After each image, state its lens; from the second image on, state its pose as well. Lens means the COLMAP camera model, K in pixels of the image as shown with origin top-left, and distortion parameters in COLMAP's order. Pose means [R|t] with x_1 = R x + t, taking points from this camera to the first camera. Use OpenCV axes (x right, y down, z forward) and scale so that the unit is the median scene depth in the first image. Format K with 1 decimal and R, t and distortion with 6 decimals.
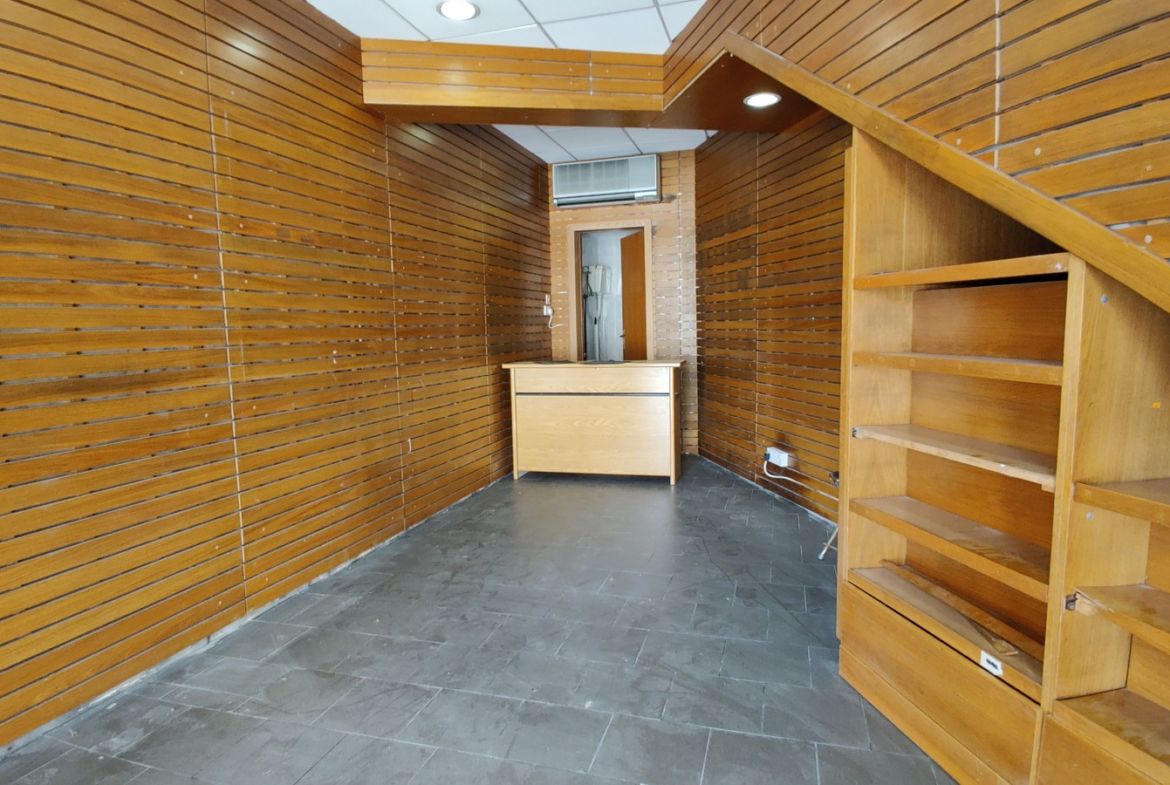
lens RADIAL K [[684.3, 0, 583.0], [0, 684.3, 390.6], [0, 0, 1]] dist [0.049759, -0.076188]
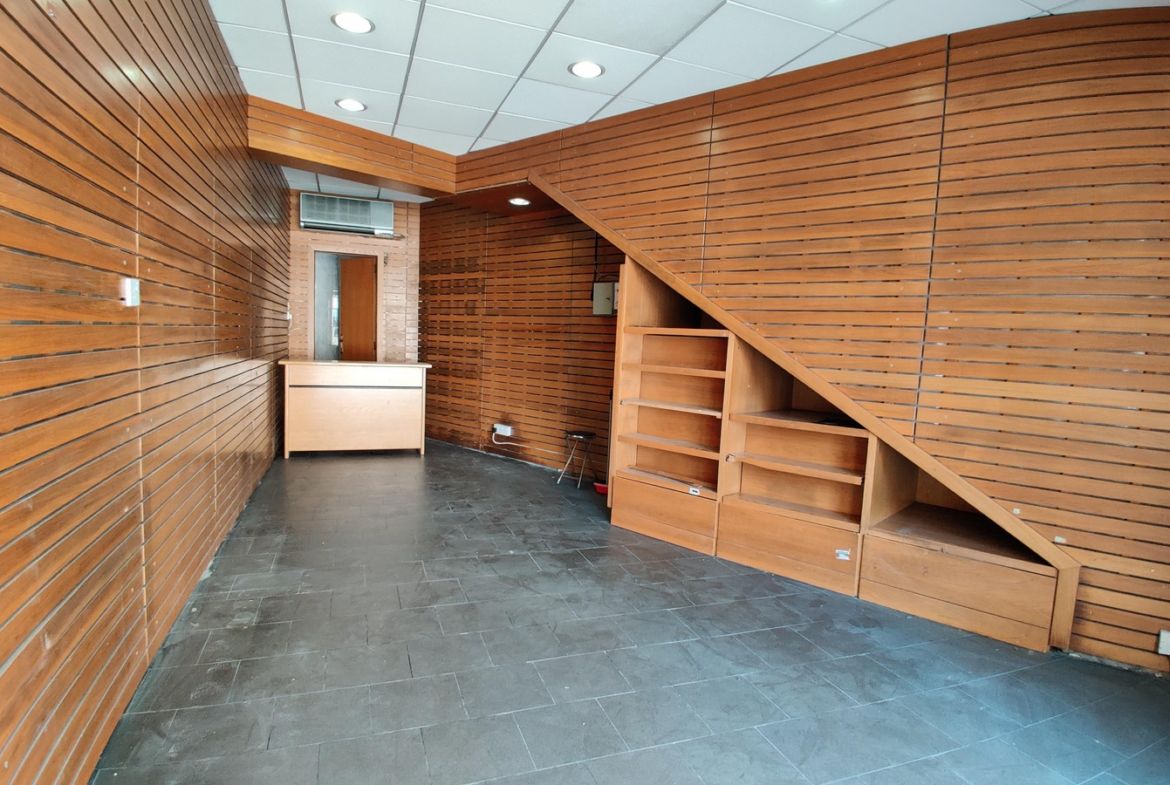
lens RADIAL K [[623.3, 0, 595.0], [0, 623.3, 390.8], [0, 0, 1]] dist [0.026318, -0.055954]
pose [[0.793240, 0.009492, 0.608835, -0.351878], [-0.006268, 0.999953, -0.007423, 0.018219], [-0.608877, 0.002072, 0.793262, -0.186391]]
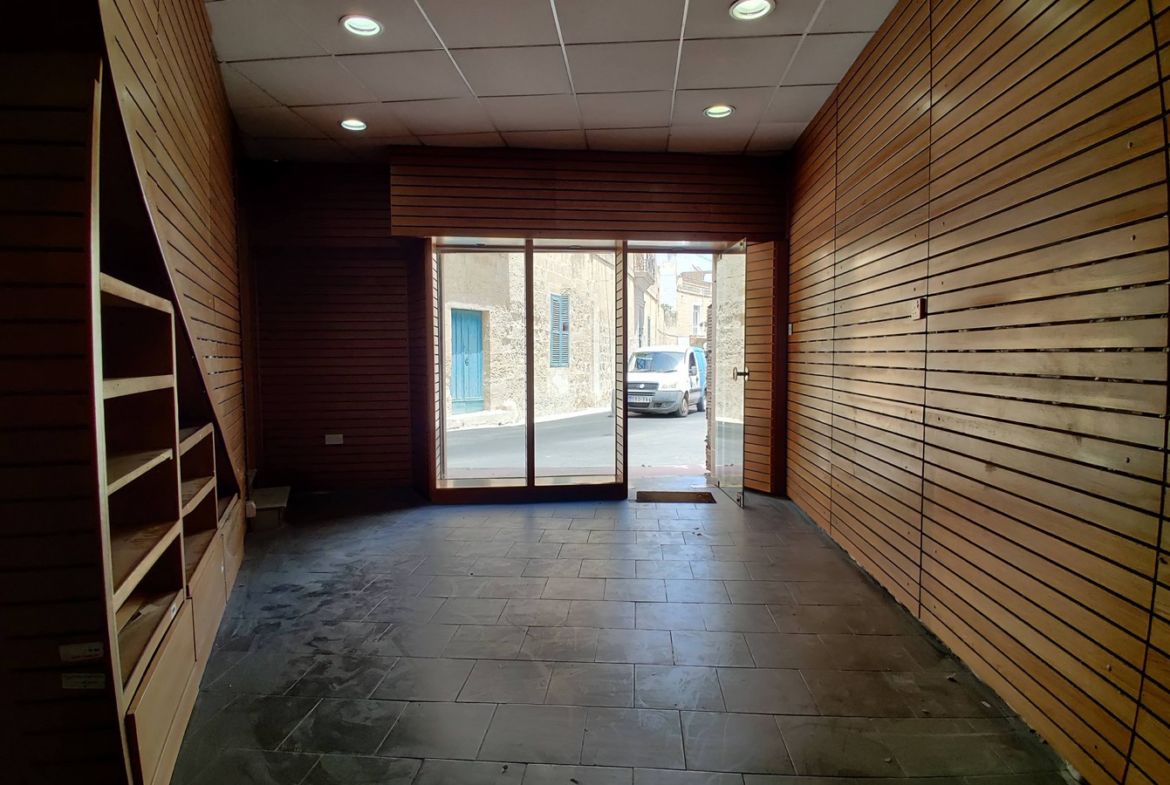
lens RADIAL K [[635.0, 0, 575.4], [0, 635.0, 392.5], [0, 0, 1]] dist [0.014800, -0.057503]
pose [[-0.980201, 0.037640, -0.194395, 0.022873], [0.006025, 0.986980, 0.160727, -0.061185], [0.197914, 0.156374, -0.967666, 0.716781]]
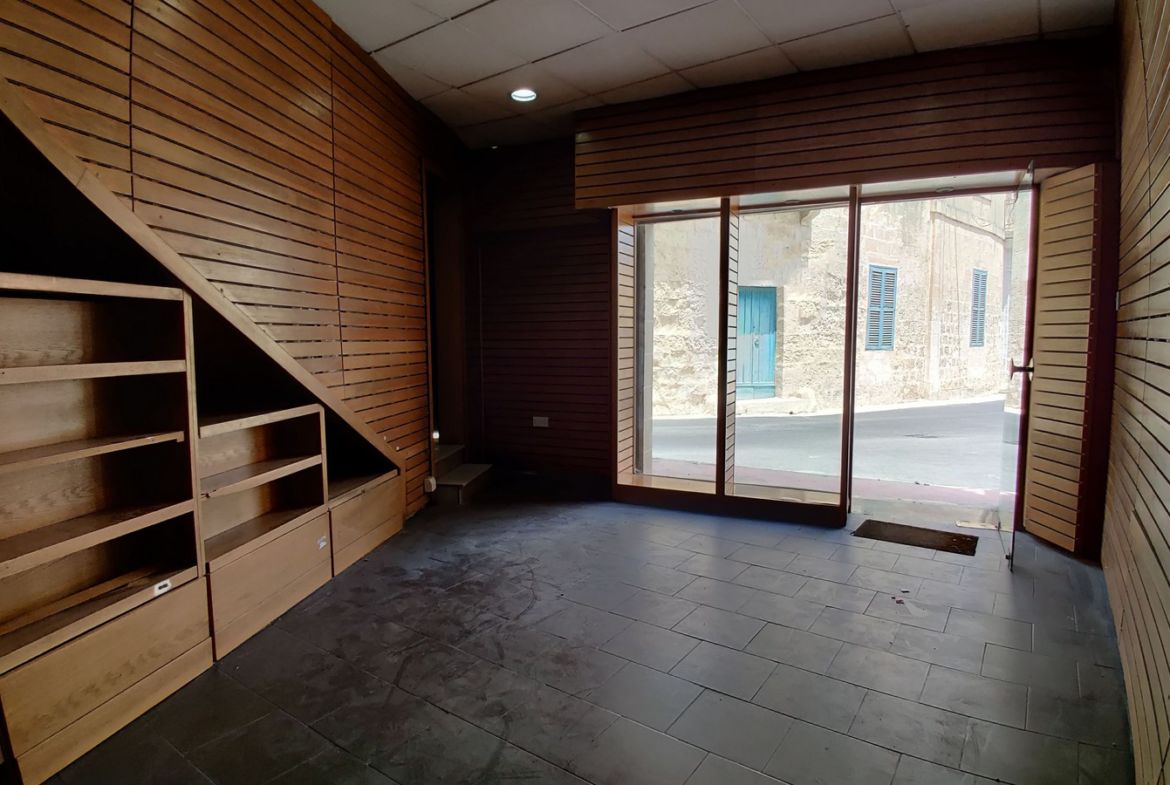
lens RADIAL K [[623.3, 0, 595.0], [0, 623.3, 390.8], [0, 0, 1]] dist [0.026318, -0.055954]
pose [[-0.941815, -0.005735, 0.336083, -0.203442], [0.056153, 0.983120, 0.174133, -0.045075], [-0.331408, 0.182873, -0.925595, 0.563701]]
